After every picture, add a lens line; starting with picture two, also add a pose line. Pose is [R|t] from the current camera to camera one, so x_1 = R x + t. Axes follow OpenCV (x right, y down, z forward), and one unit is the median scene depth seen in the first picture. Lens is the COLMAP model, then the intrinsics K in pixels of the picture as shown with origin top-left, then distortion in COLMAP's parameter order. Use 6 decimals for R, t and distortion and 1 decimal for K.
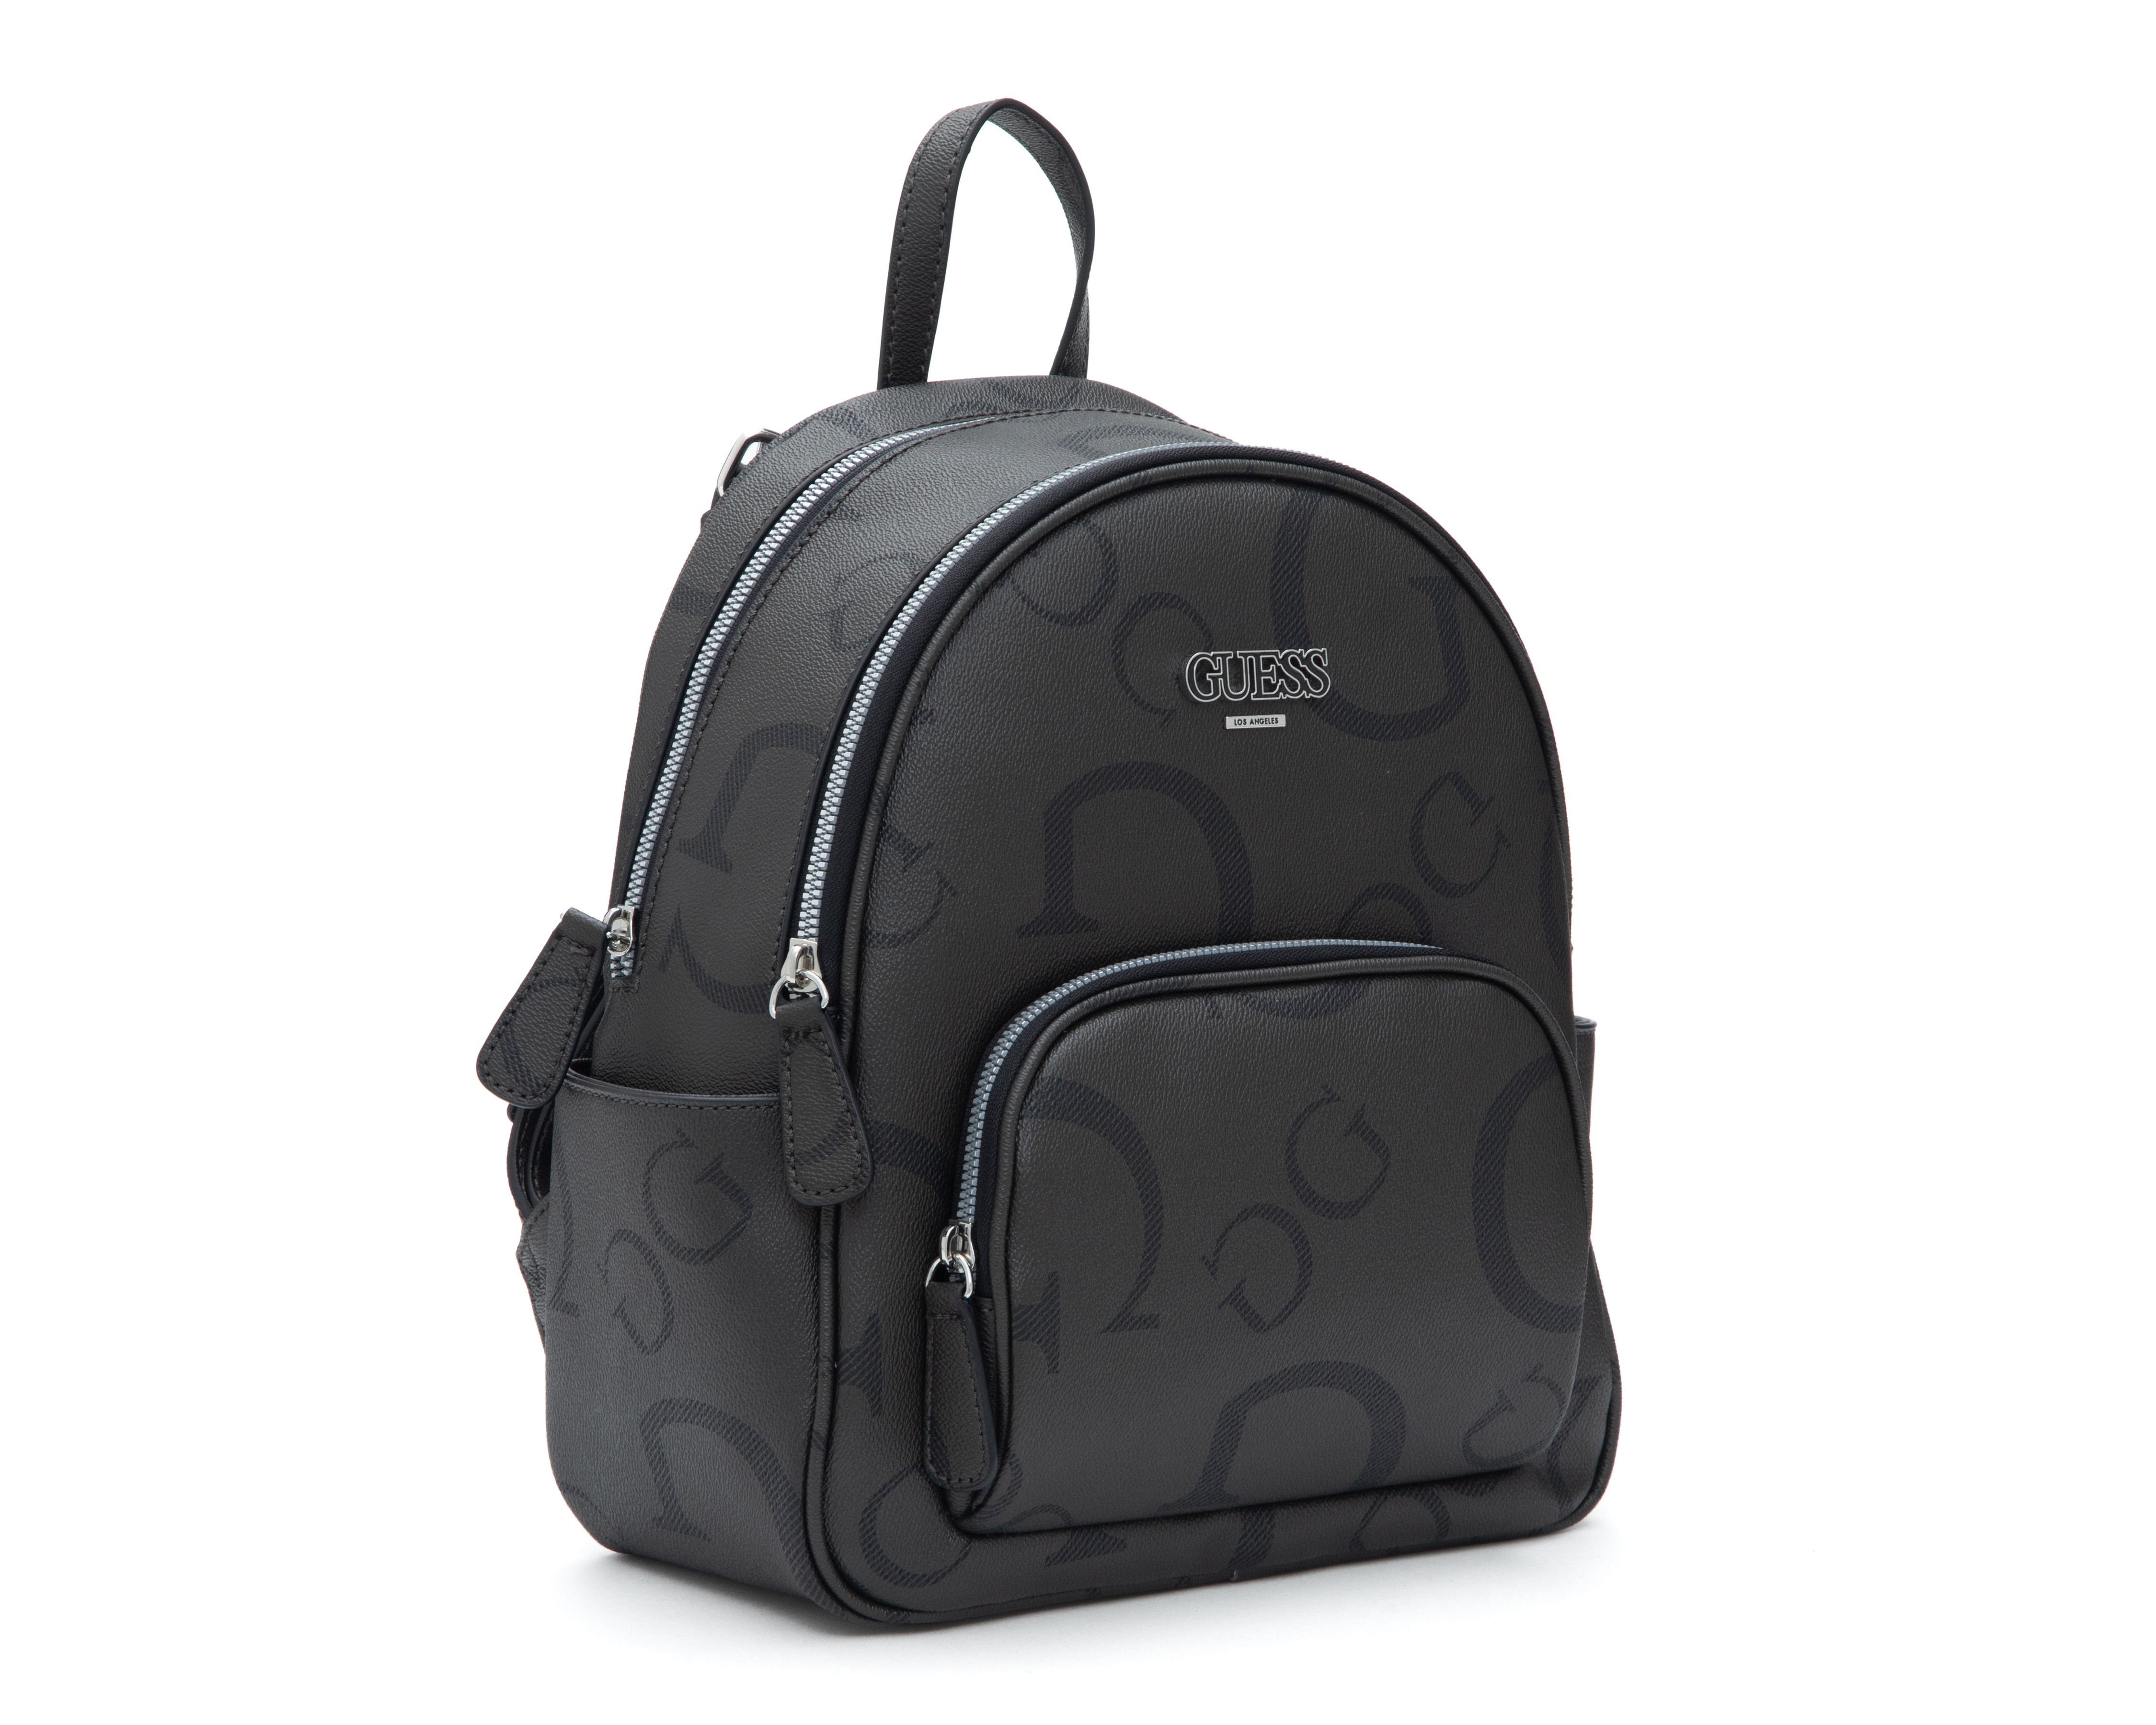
lens RADIAL K [[6821.7, 0, 939.3], [0, 6821.7, 865.8], [0, 0, 1]] dist [0.361850, -0.342483]
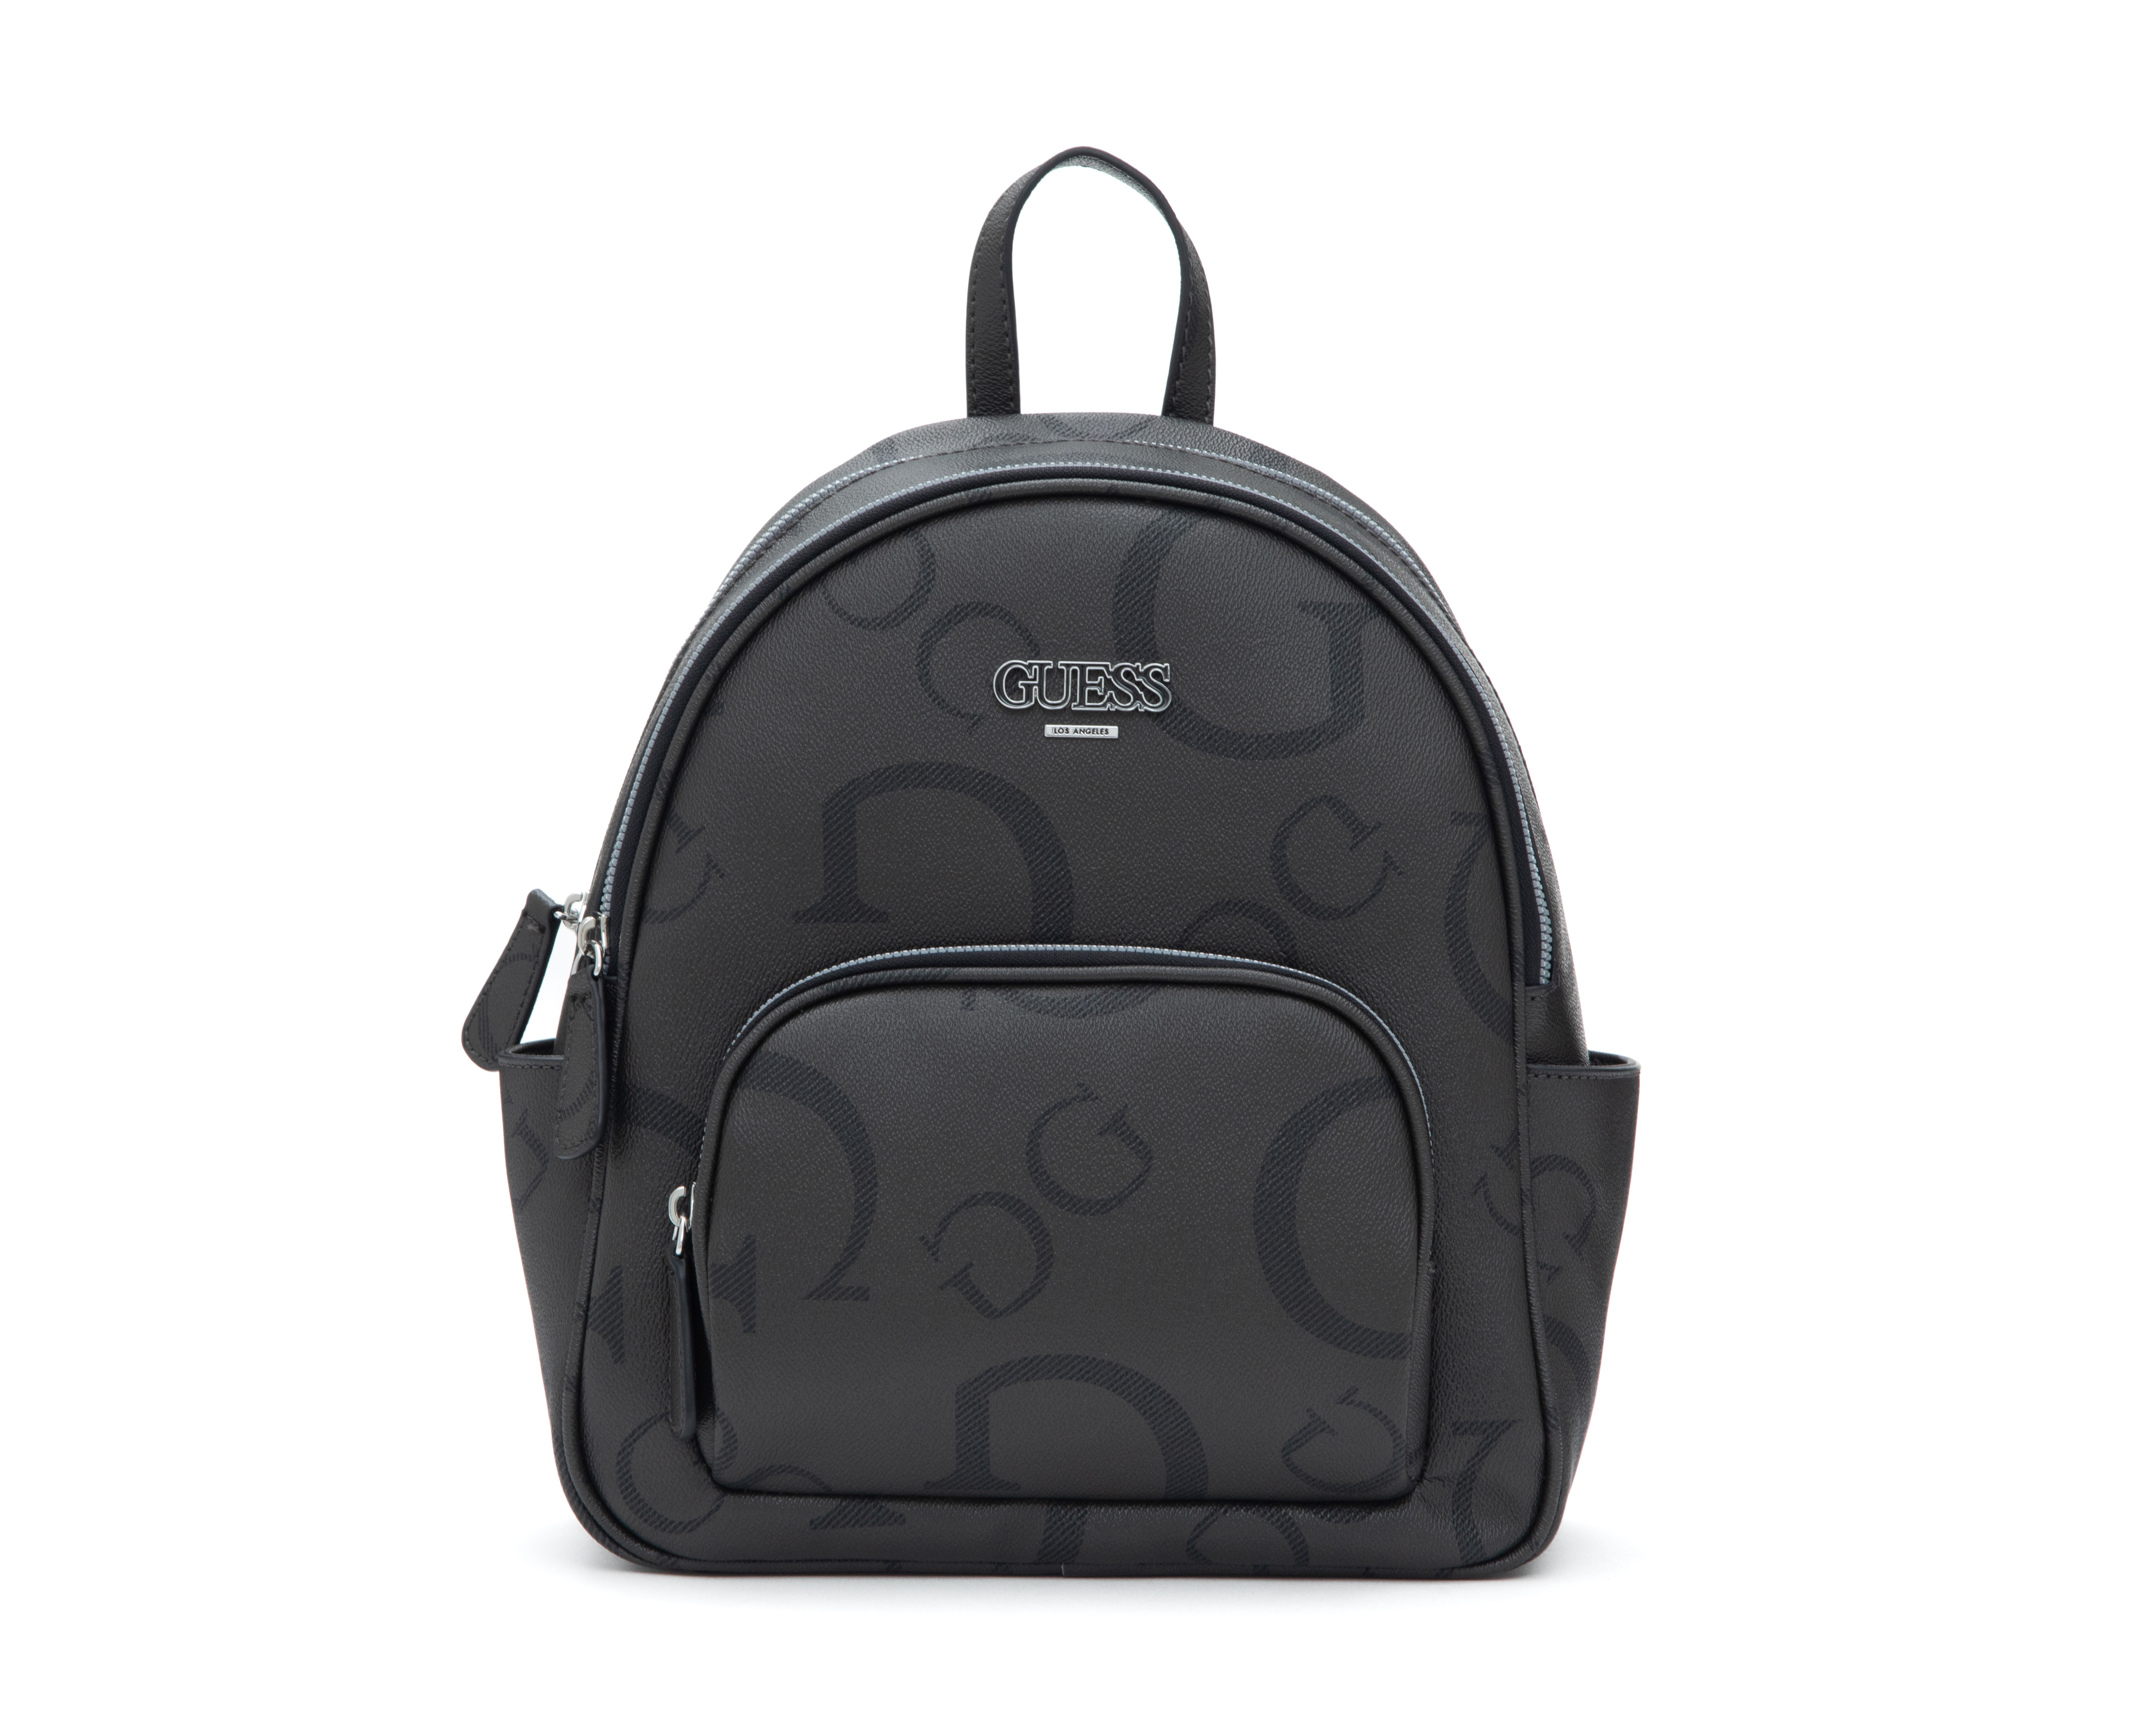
lens RADIAL K [[6821.7, 0, 939.3], [0, 6821.7, 865.8], [0, 0, 1]] dist [0.361850, -0.342483]
pose [[0.825420, 0.031286, -0.563652, 0.610544], [-0.063853, 0.997230, -0.038155, 0.039772], [0.560897, 0.067485, 0.825131, 0.143072]]
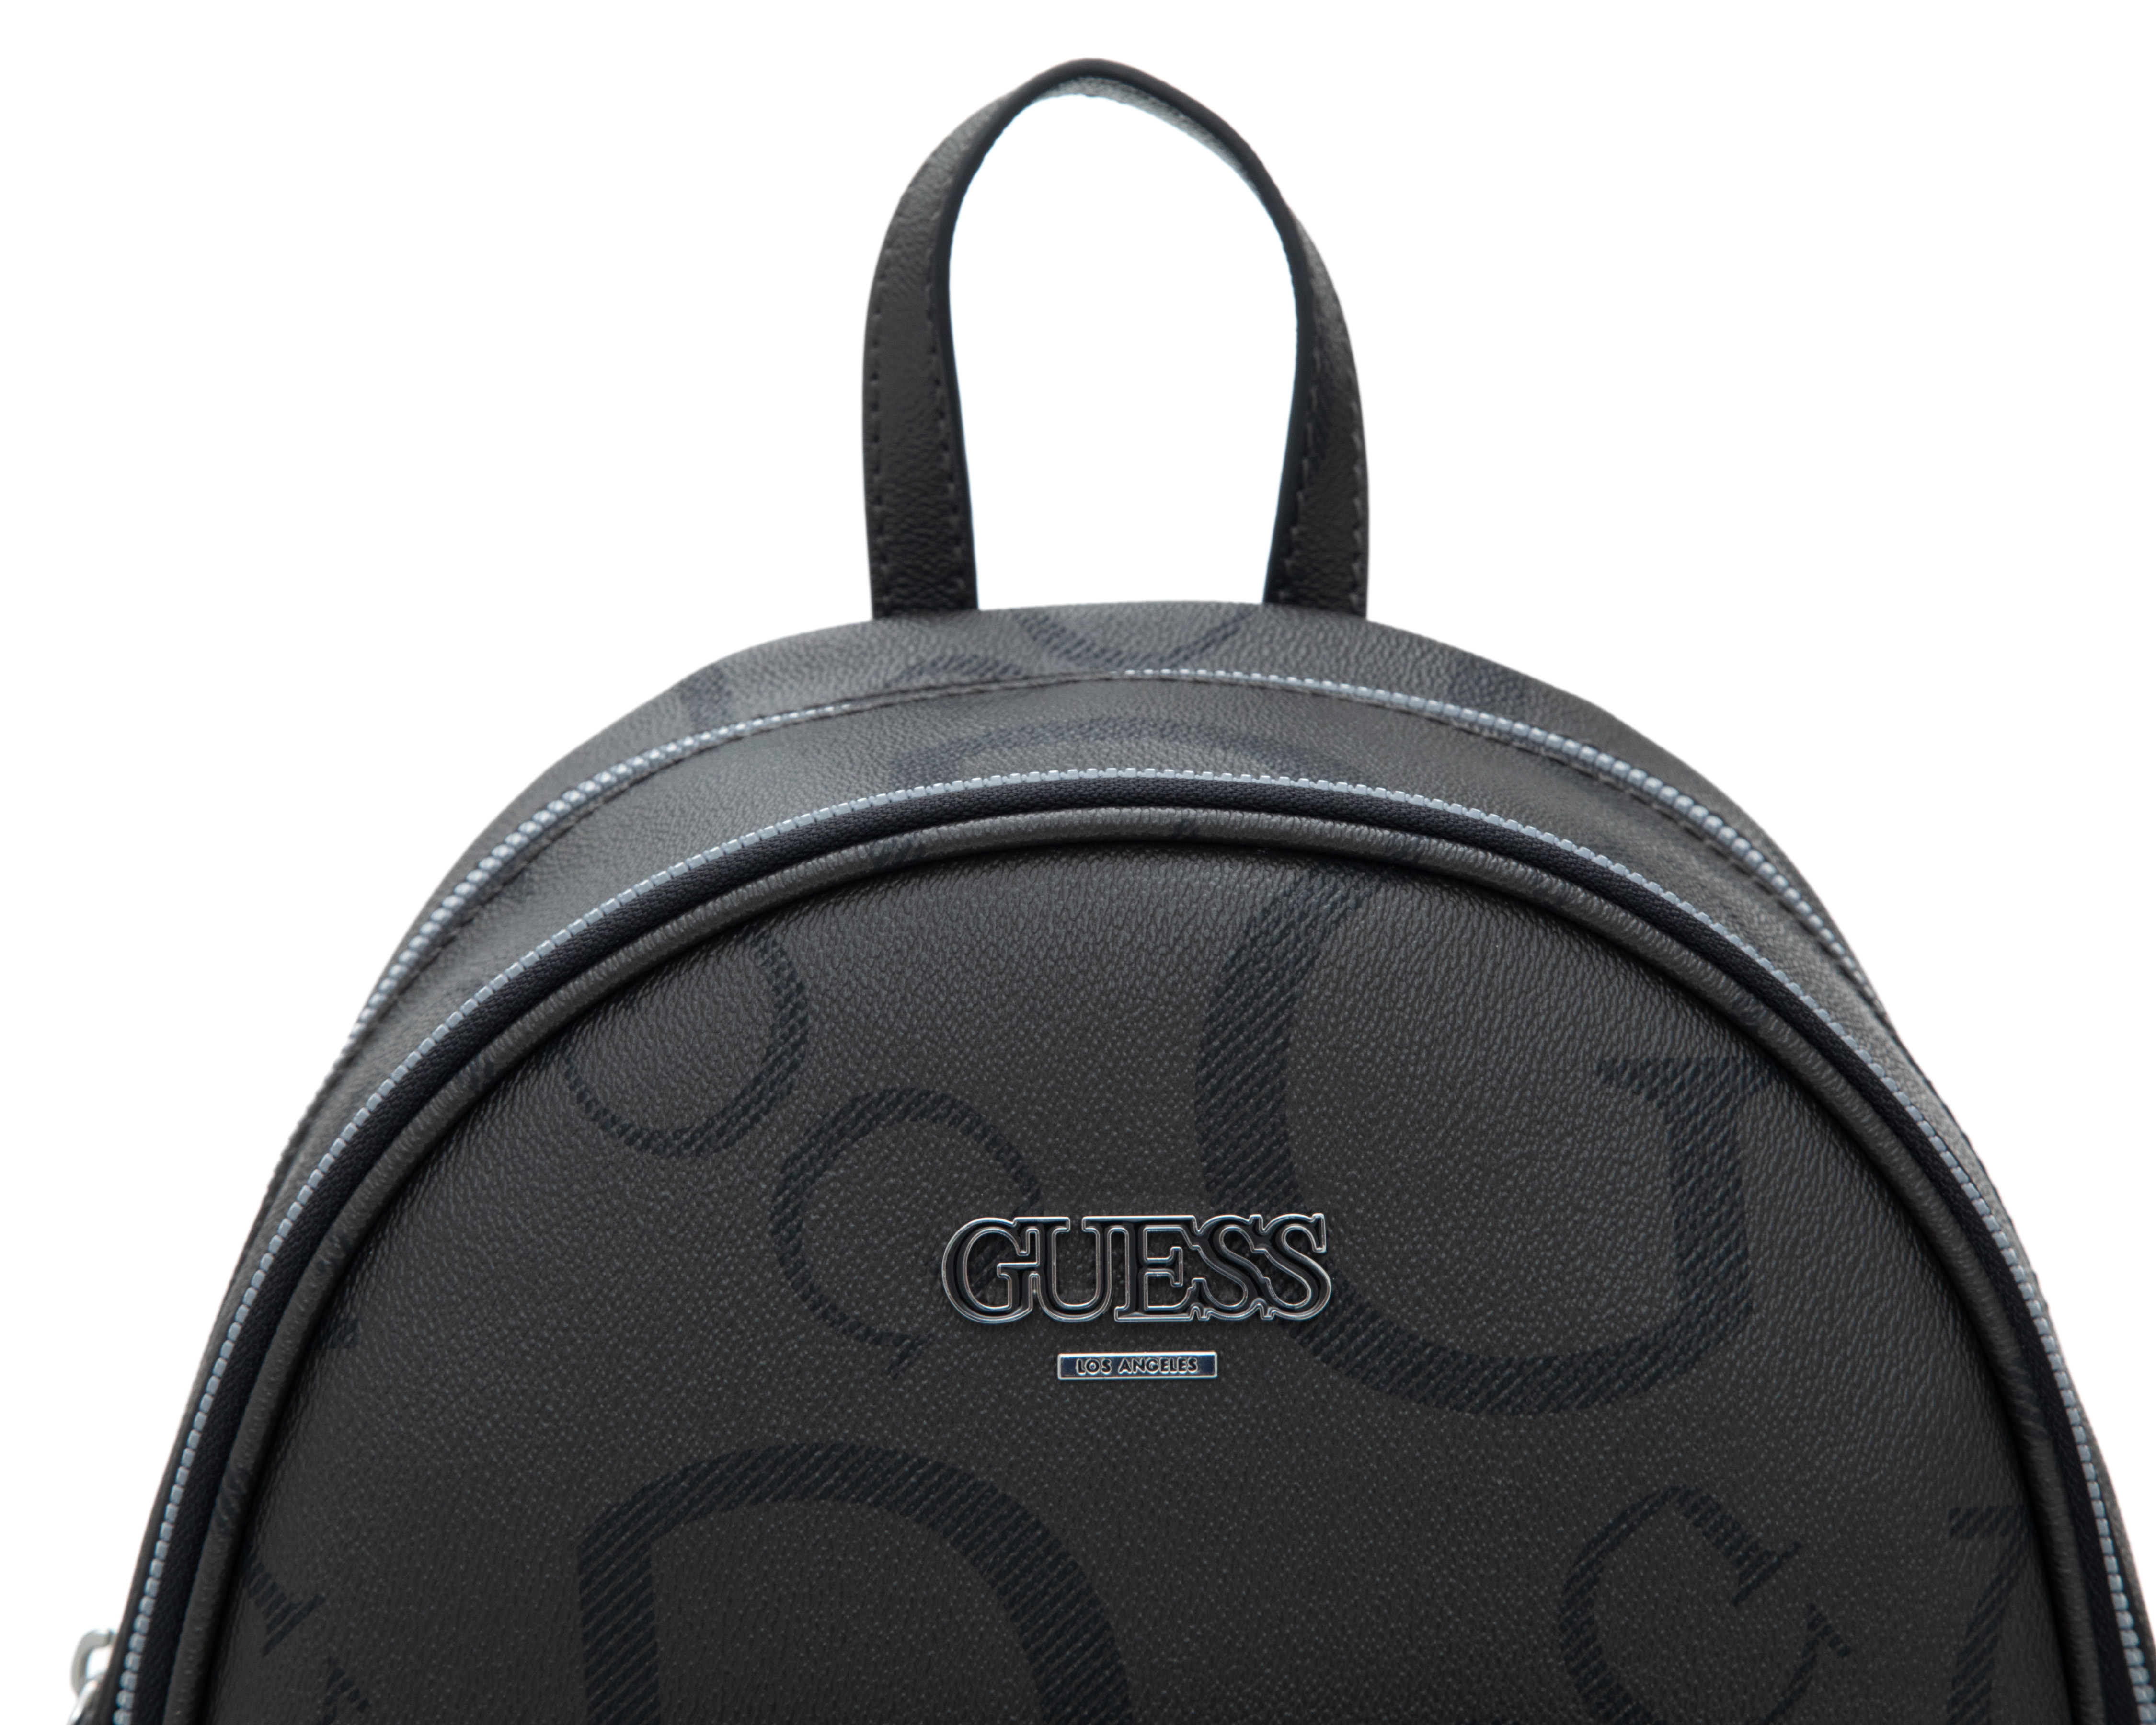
lens RADIAL K [[6821.7, 0, 939.3], [0, 6821.7, 865.8], [0, 0, 1]] dist [0.361850, -0.342483]
pose [[0.829777, 0.027235, -0.557430, 0.298155], [-0.030324, 0.999533, 0.003696, -0.057124], [0.557271, 0.013837, 0.830216, 0.603217]]
